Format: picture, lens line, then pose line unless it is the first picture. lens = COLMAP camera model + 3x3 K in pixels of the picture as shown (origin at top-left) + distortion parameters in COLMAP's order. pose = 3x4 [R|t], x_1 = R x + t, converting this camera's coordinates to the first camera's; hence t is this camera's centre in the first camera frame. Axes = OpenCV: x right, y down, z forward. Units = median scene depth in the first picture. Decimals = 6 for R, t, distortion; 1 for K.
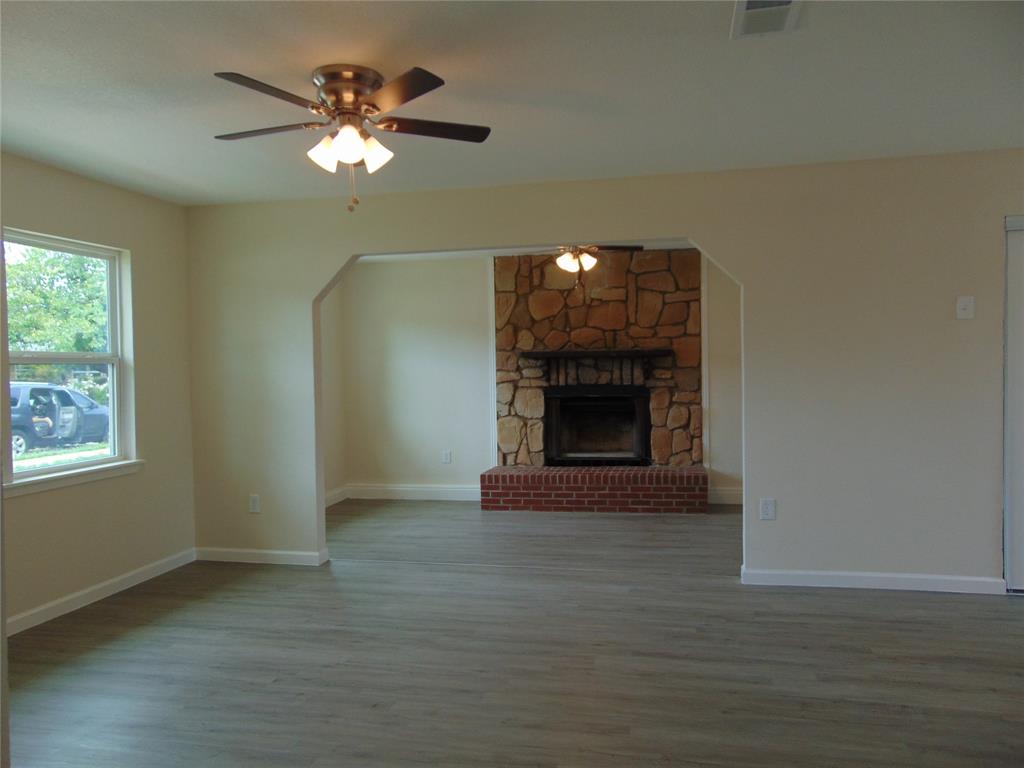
lens RADIAL K [[770.8, 0, 512.0], [0, 770.8, 384.0], [0, 0, 1]] dist [-0.032113, 0.076930]
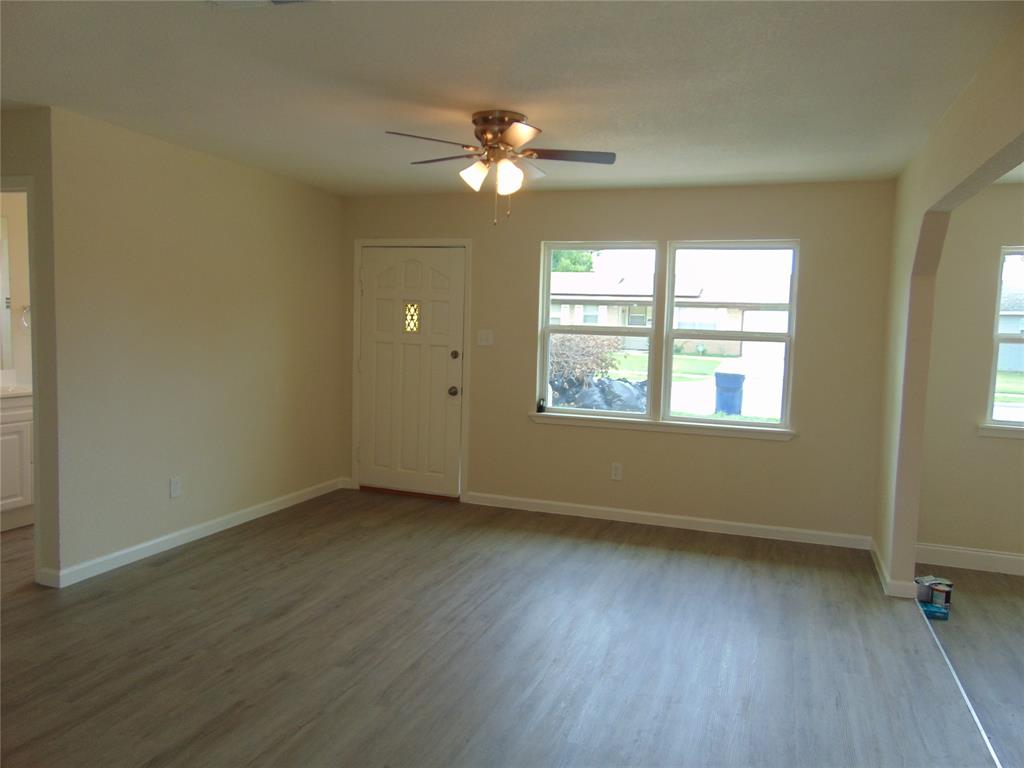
lens RADIAL K [[770.8, 0, 512.0], [0, 770.8, 384.0], [0, 0, 1]] dist [-0.032113, 0.076930]
pose [[-0.128500, 0.095217, -0.987128, 0.403831], [-0.053745, 0.993249, 0.102803, -0.037403], [0.990252, 0.066264, -0.122515, 0.457424]]
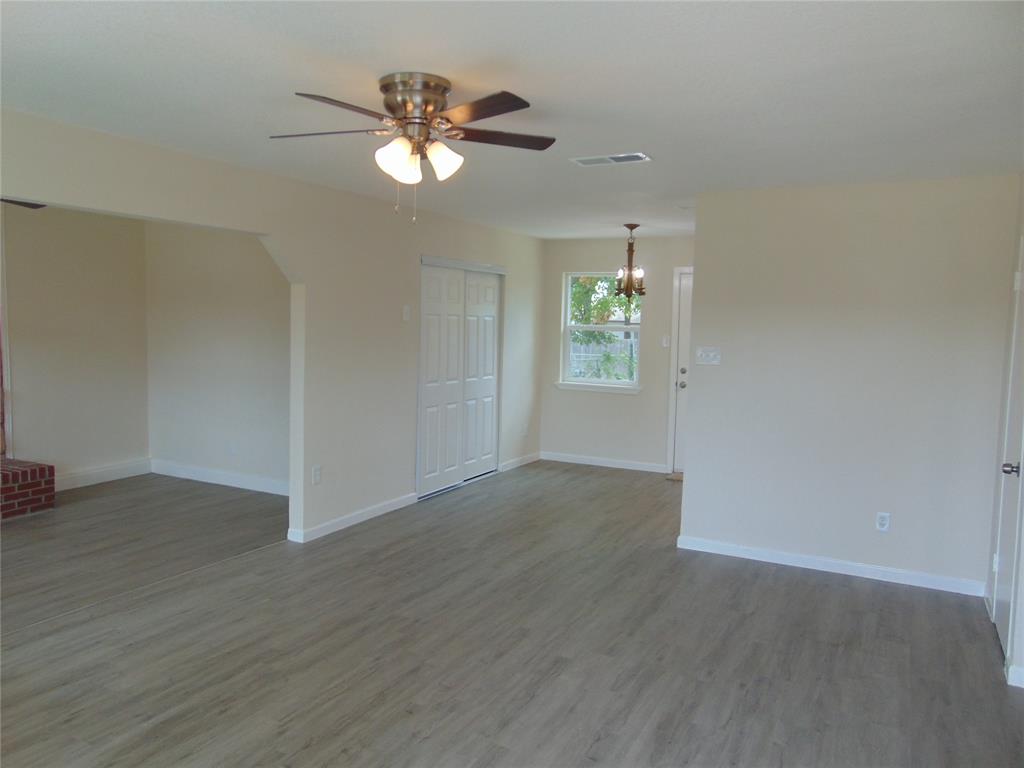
lens RADIAL K [[770.8, 0, 512.0], [0, 770.8, 384.0], [0, 0, 1]] dist [-0.032113, 0.076930]
pose [[0.254989, -0.058900, 0.965148, -0.430933], [-0.006492, 0.998016, 0.062621, -0.032189], [-0.966922, -0.022234, 0.254101, 0.240606]]
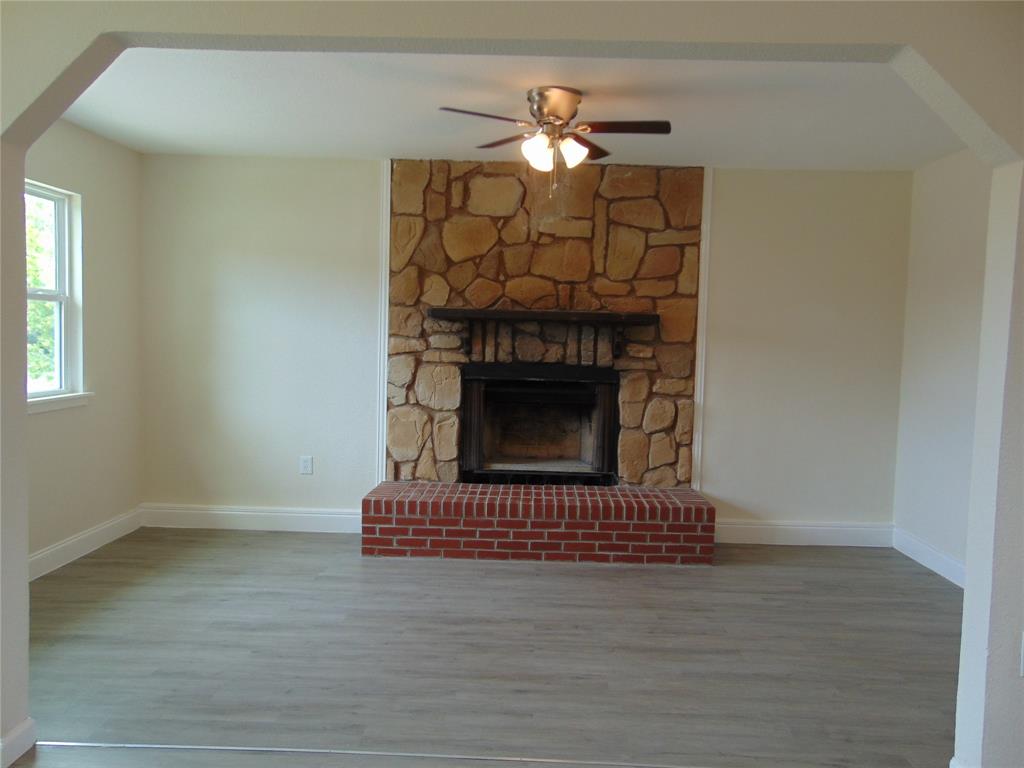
lens RADIAL K [[770.8, 0, 512.0], [0, 770.8, 384.0], [0, 0, 1]] dist [-0.032113, 0.076930]
pose [[0.981600, 0.033065, 0.188063, -0.041405], [-0.039737, 0.998703, 0.031818, -0.001188], [-0.186767, -0.038706, 0.981641, 0.358784]]
